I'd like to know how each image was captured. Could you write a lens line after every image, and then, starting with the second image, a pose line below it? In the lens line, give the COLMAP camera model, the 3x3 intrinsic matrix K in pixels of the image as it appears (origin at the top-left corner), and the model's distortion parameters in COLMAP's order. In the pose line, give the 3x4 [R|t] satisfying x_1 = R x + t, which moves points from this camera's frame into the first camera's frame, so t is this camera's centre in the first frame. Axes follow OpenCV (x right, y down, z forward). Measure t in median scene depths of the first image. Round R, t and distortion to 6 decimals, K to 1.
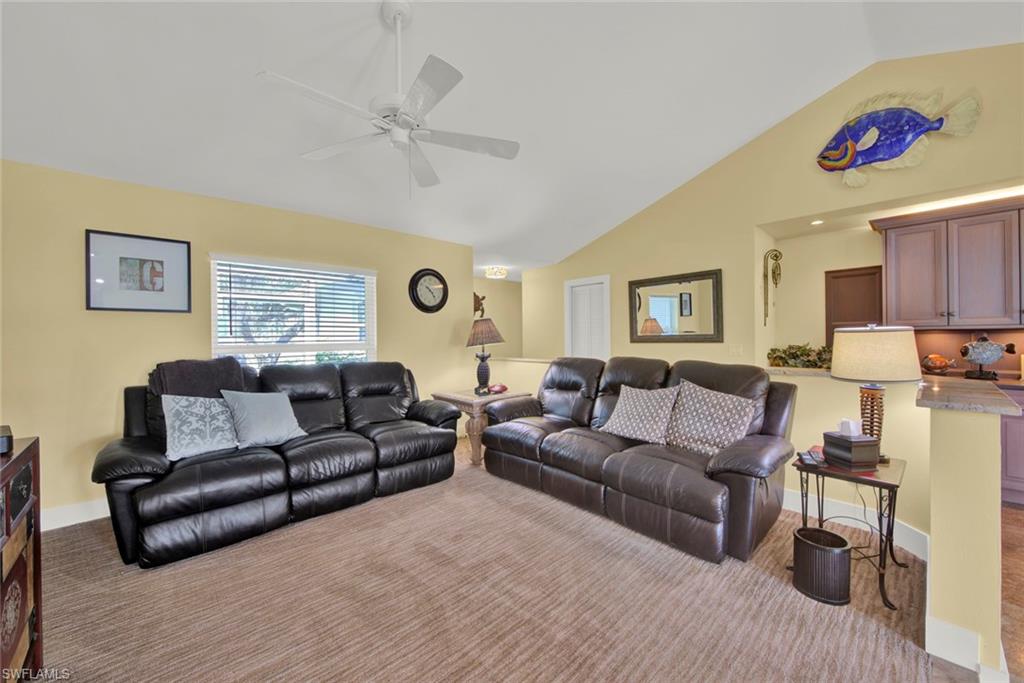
lens RADIAL K [[381.1, 0, 503.0], [0, 381.1, 342.3], [0, 0, 1]] dist [-0.000941, -0.000322]
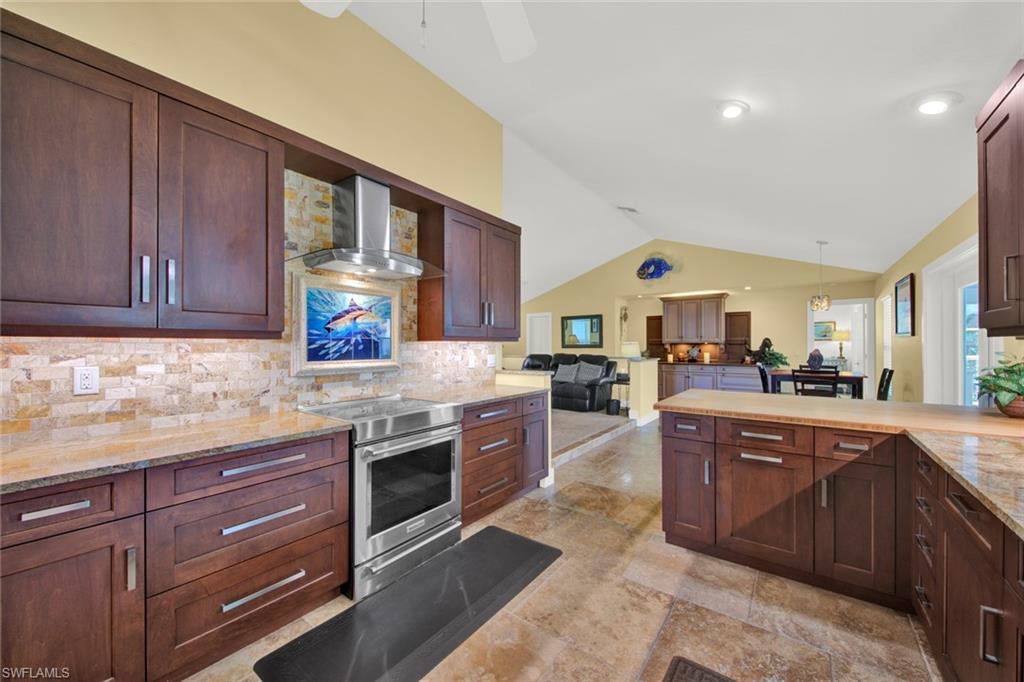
lens RADIAL K [[385.8, 0, 507.5], [0, 385.8, 345.4], [0, 0, 1]] dist [0.014270, -0.007720]
pose [[0.982094, 0.008803, 0.188185, -0.485016], [-0.006736, 0.999910, -0.011618, 0.019955], [-0.188270, 0.010142, 0.982065, -1.384995]]
